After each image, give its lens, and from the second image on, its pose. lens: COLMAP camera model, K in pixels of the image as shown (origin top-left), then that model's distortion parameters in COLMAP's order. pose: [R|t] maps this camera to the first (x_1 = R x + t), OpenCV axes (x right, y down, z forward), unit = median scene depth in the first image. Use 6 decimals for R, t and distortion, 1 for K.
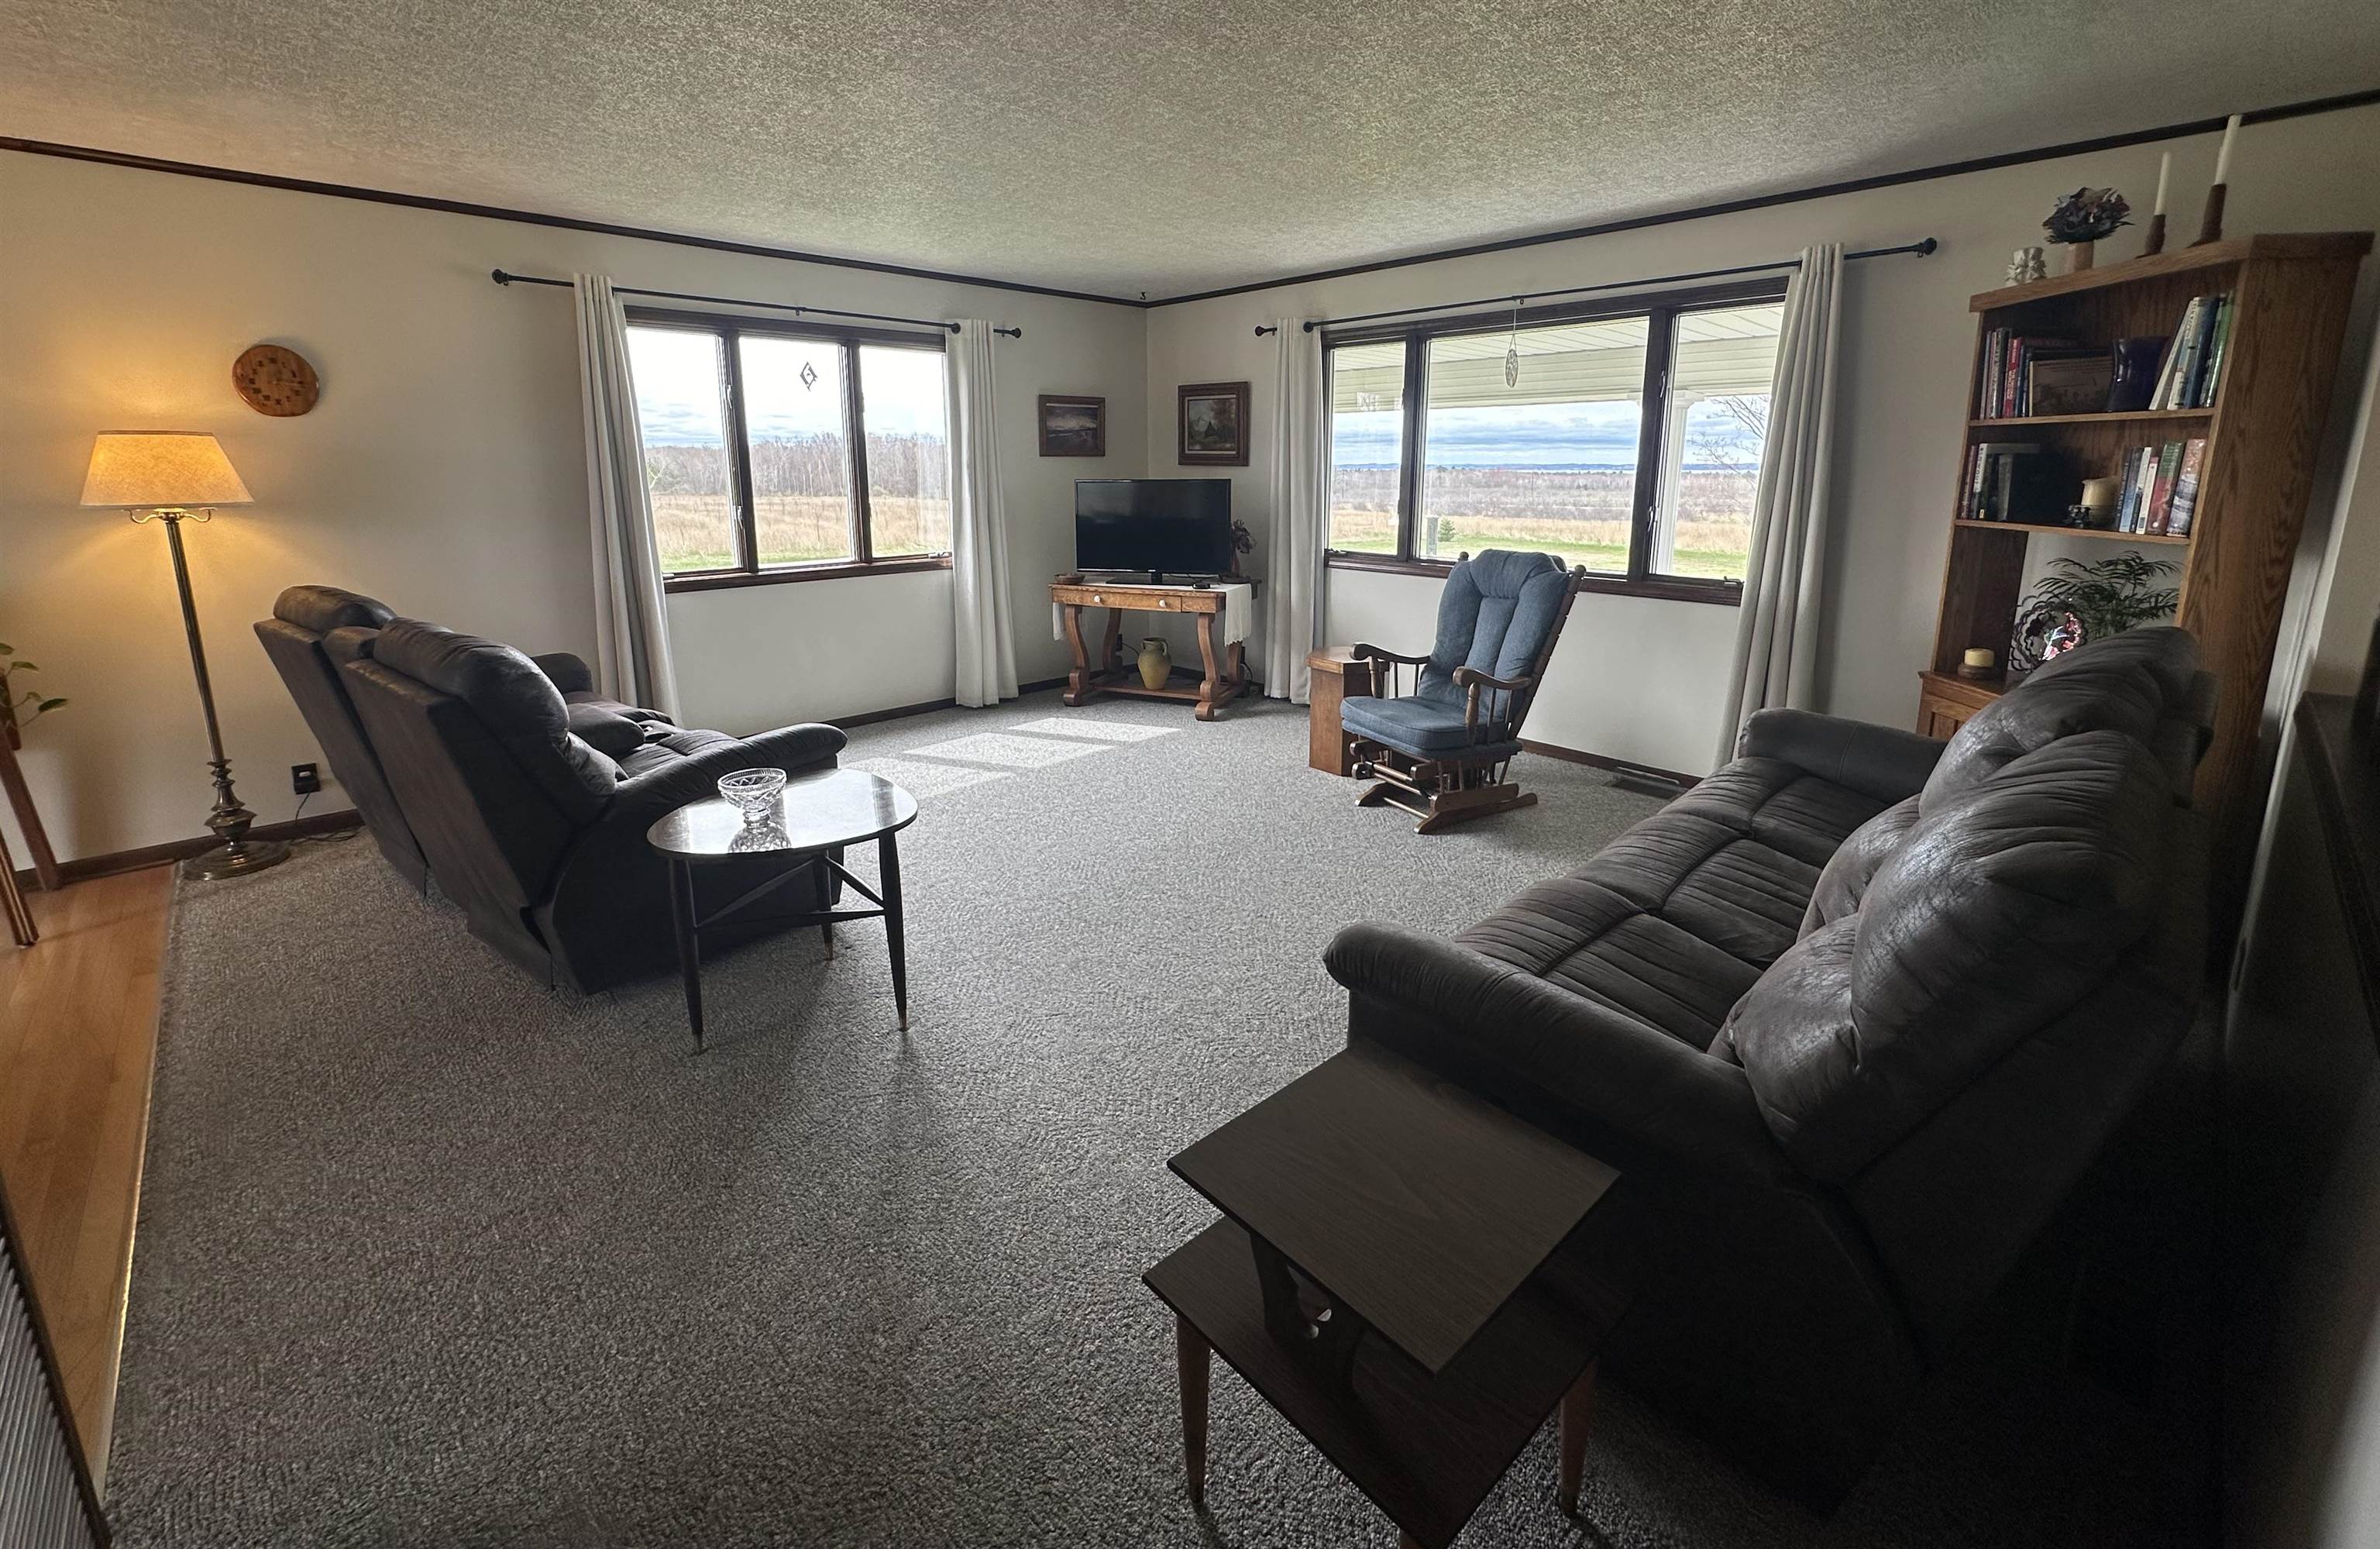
lens RADIAL K [[973.6, 0, 1199.2], [0, 973.6, 656.0], [0, 0, 1]] dist [0.002717, 0.000162]
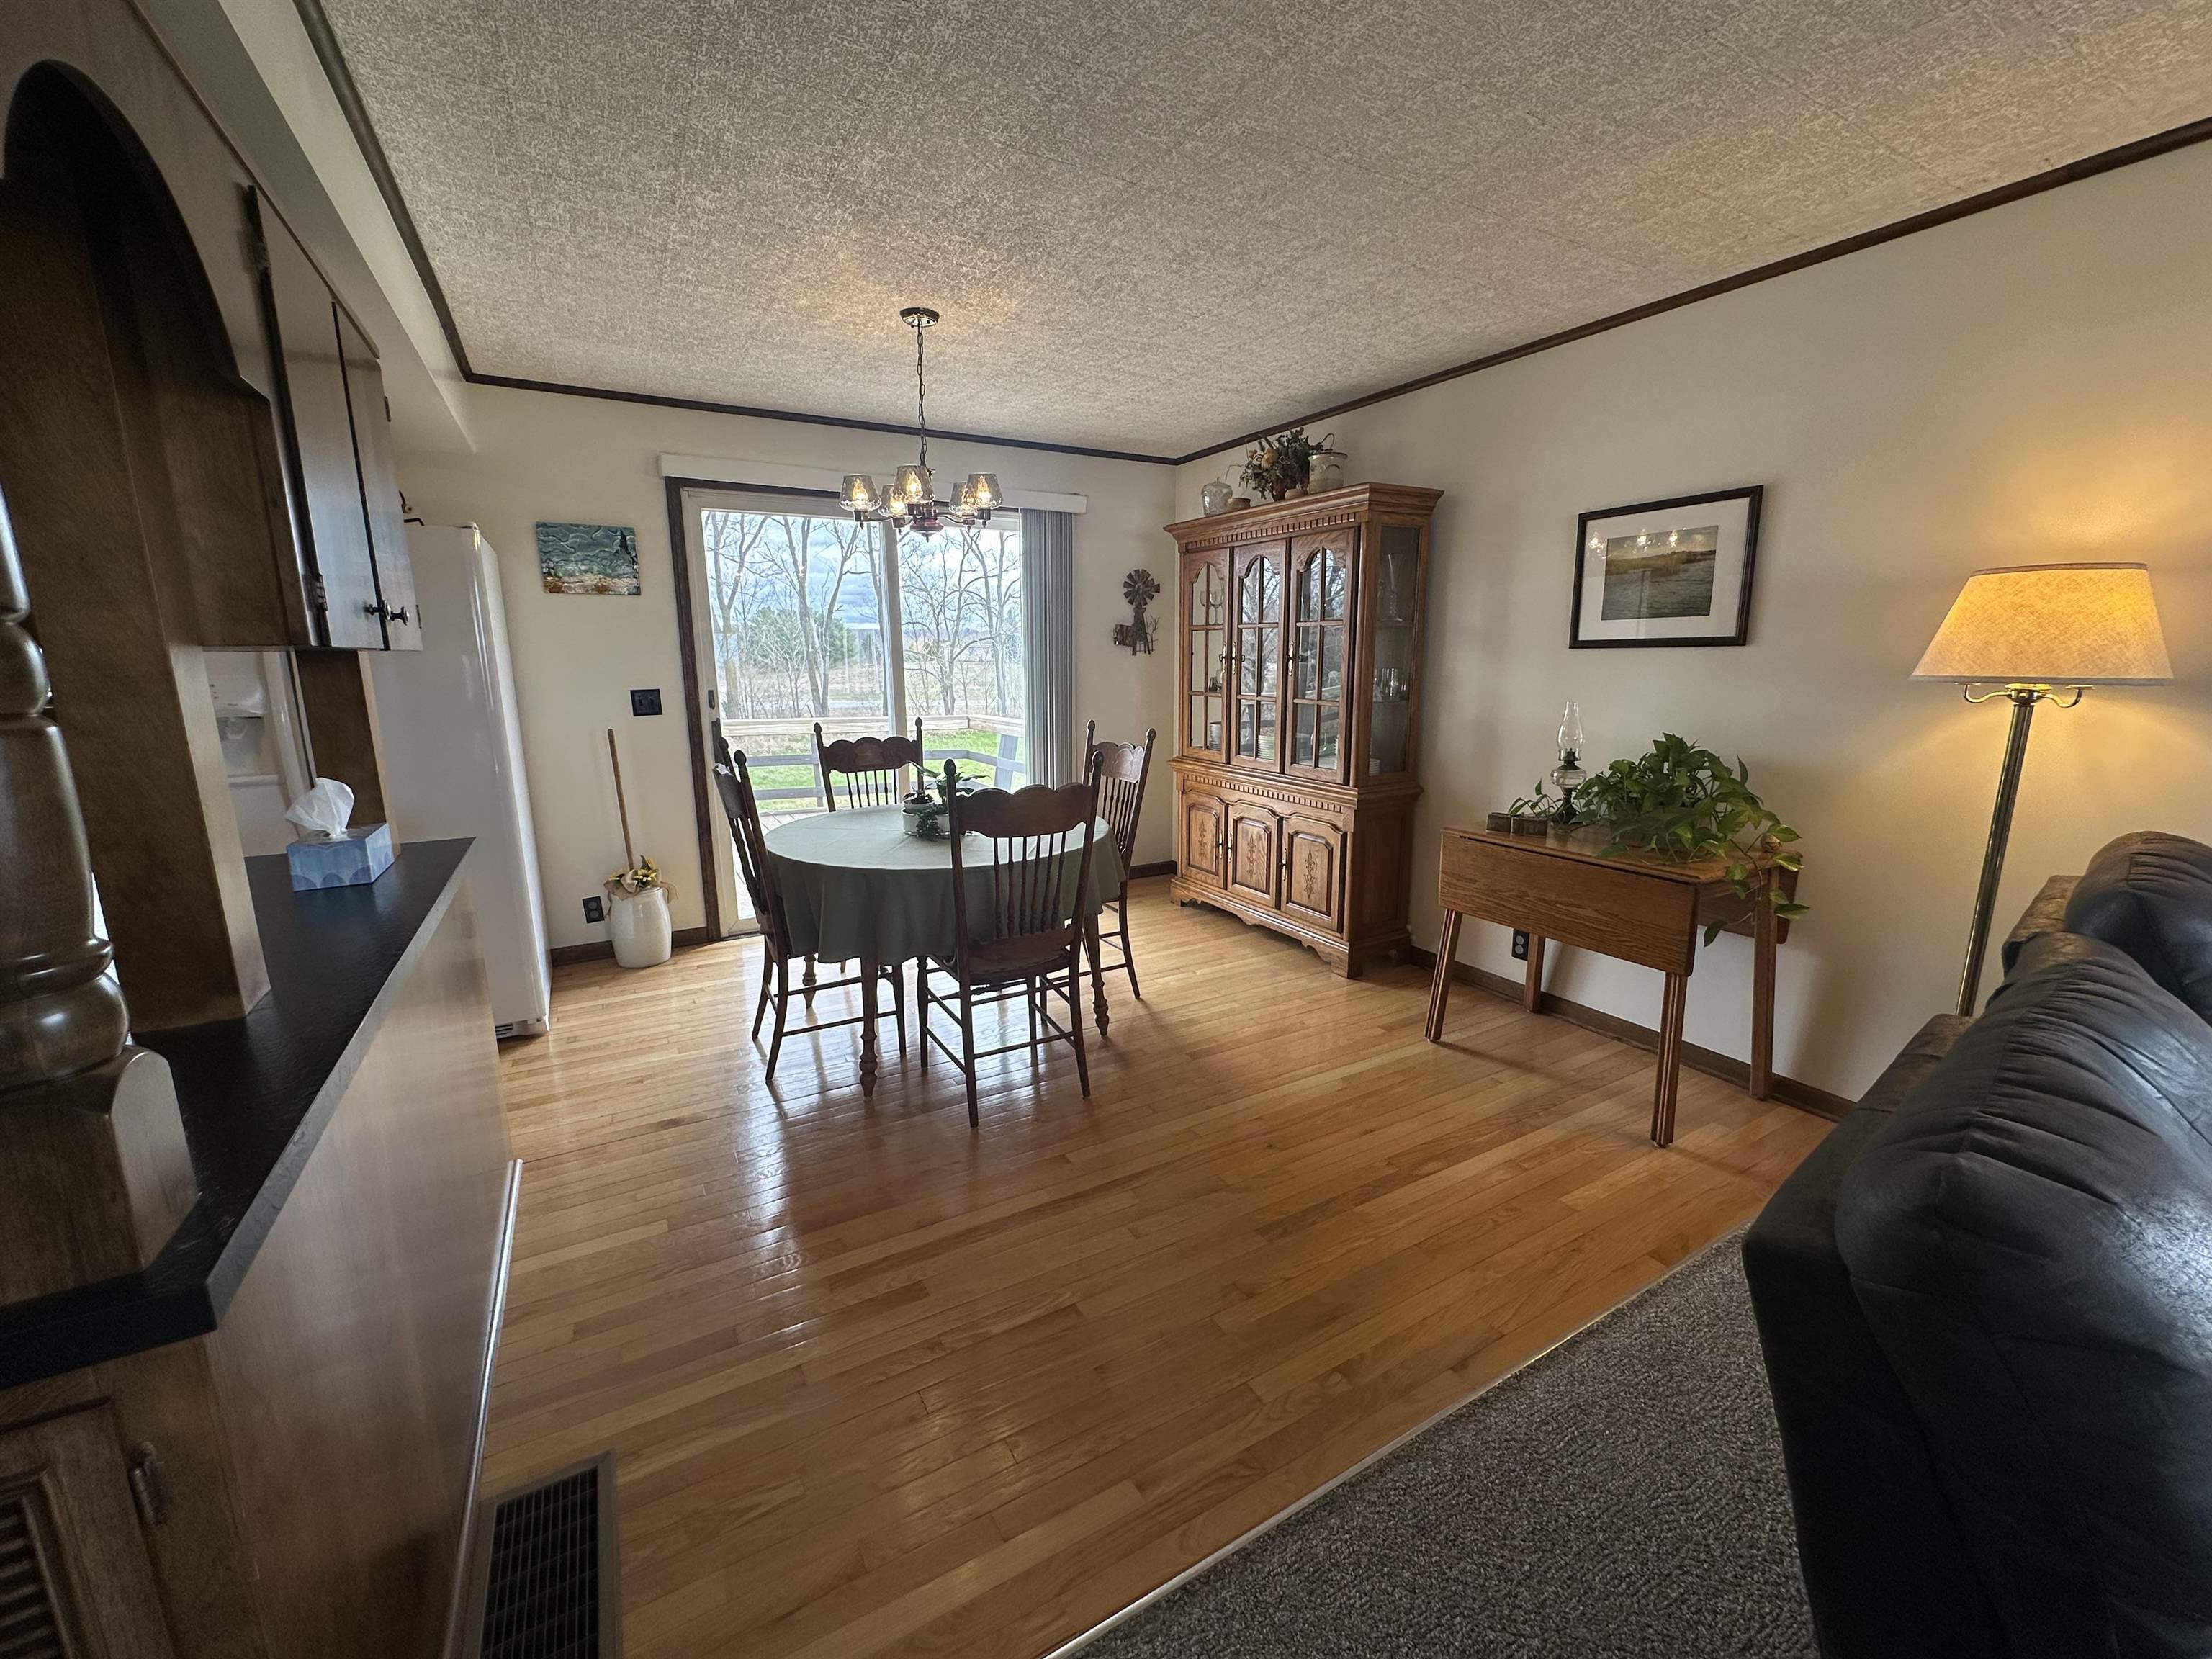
lens RADIAL K [[894.7, 0, 1125.3], [0, 894.7, 827.3], [0, 0, 1]] dist [-0.005059, 0.001419]
pose [[-0.239310, 0.192509, -0.951667, -0.235698], [-0.185071, 0.953133, 0.239345, -0.070551], [0.953142, 0.233403, -0.192467, 0.435247]]
